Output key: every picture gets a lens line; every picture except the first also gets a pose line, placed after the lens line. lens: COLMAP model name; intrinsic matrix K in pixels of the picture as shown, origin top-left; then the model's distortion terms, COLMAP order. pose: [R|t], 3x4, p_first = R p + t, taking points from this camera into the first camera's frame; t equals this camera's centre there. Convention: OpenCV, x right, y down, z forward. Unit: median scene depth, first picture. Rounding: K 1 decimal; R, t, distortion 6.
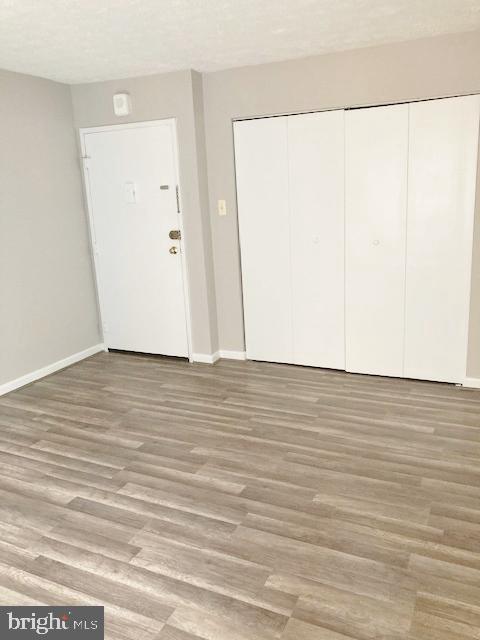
lens RADIAL K [[522.2, 0, 246.1], [0, 522.2, 317.4], [0, 0, 1]] dist [0.008809, 0.010219]
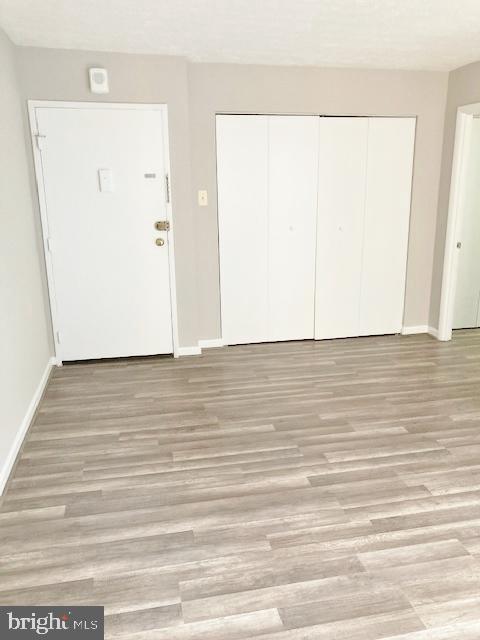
lens RADIAL K [[522.2, 0, 243.4], [0, 522.2, 316.9], [0, 0, 1]] dist [0.008809, 0.010219]
pose [[0.791196, -0.121369, 0.599399, -0.723172], [0.120041, 0.991864, 0.042384, -0.018093], [-0.599666, 0.038419, 0.799328, 0.179406]]
